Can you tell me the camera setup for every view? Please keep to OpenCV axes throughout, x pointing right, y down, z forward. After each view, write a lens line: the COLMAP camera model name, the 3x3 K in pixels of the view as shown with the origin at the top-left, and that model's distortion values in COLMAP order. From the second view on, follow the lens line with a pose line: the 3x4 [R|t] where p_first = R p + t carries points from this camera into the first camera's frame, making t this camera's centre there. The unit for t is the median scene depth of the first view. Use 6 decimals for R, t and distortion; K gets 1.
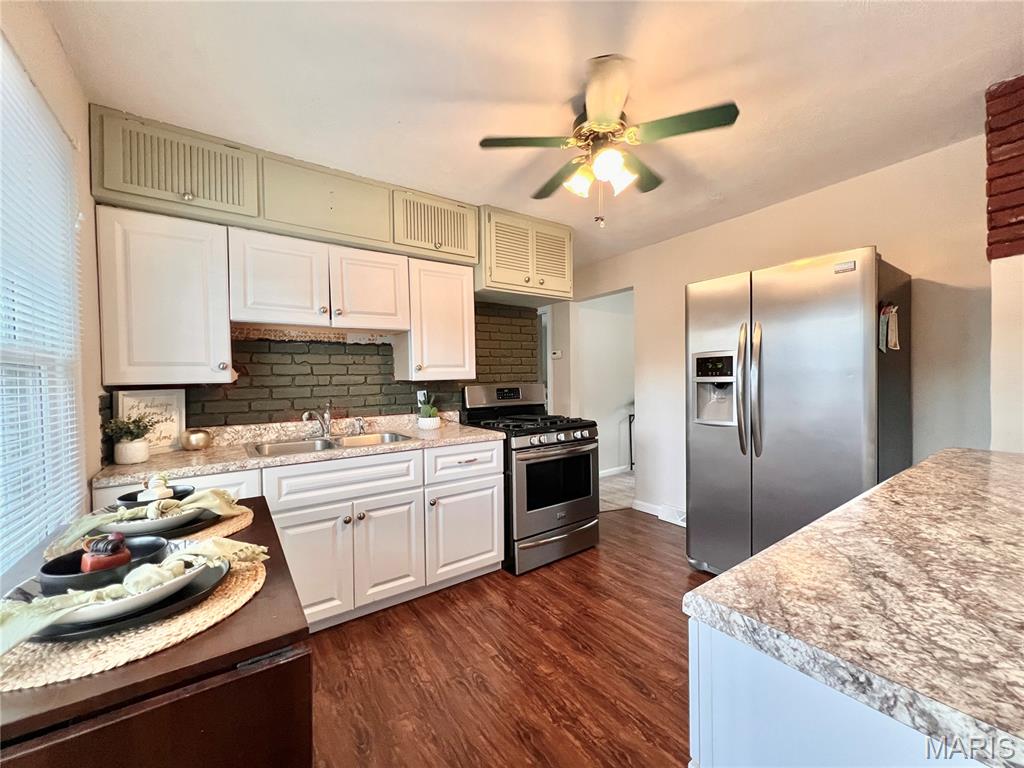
lens RADIAL K [[409.6, 0, 512.0], [0, 409.6, 384.0], [0, 0, 1]] dist [-0.000353, -0.000004]
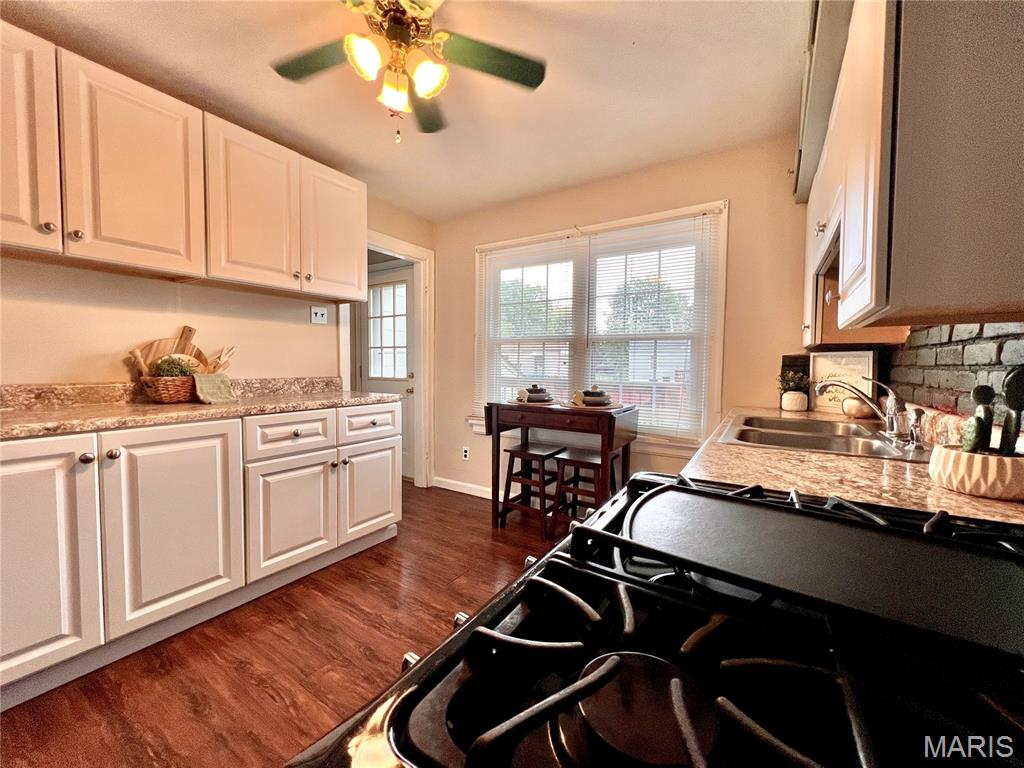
lens RADIAL K [[409.6, 0, 512.0], [0, 409.6, 384.0], [0, 0, 1]] dist [-0.000353, -0.000004]
pose [[-0.927325, 0.025750, -0.373370, 0.338157], [0.001481, 0.997875, 0.065140, 0.030124], [0.374254, 0.059853, -0.925393, 1.916935]]
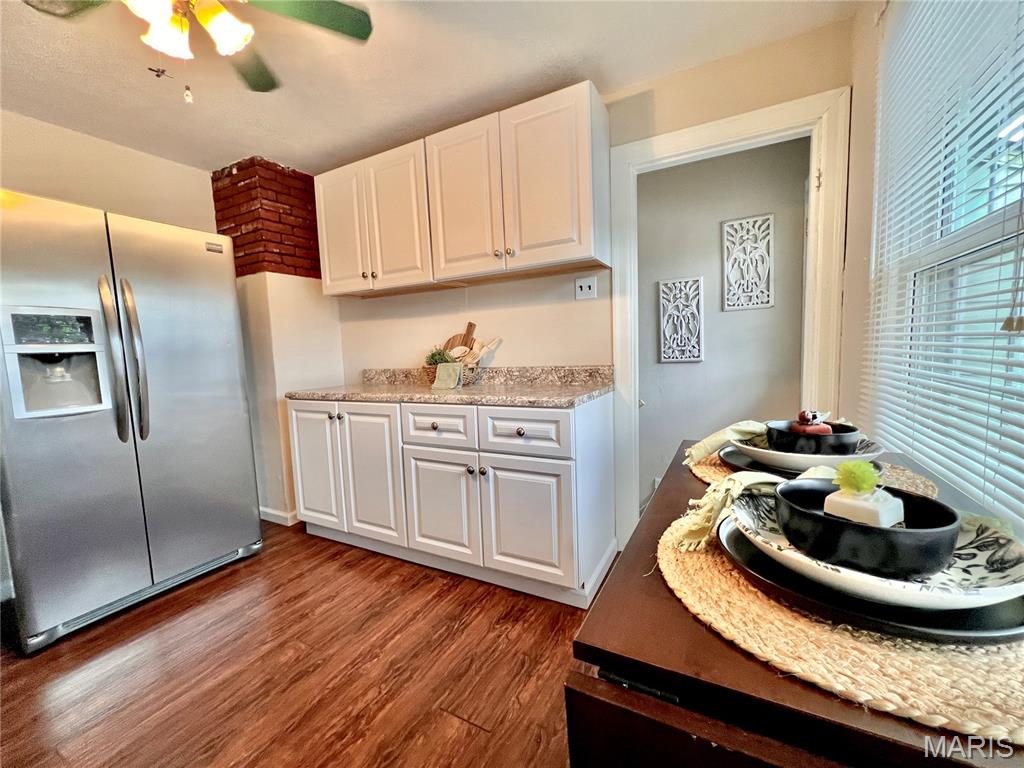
lens RADIAL K [[409.6, 0, 512.0], [0, 409.6, 384.0], [0, 0, 1]] dist [-0.000353, -0.000004]
pose [[-0.447627, -0.042861, 0.893192, -0.651333], [0.054595, 0.995677, 0.075140, 0.054761], [-0.892552, 0.082399, -0.443353, 0.904148]]
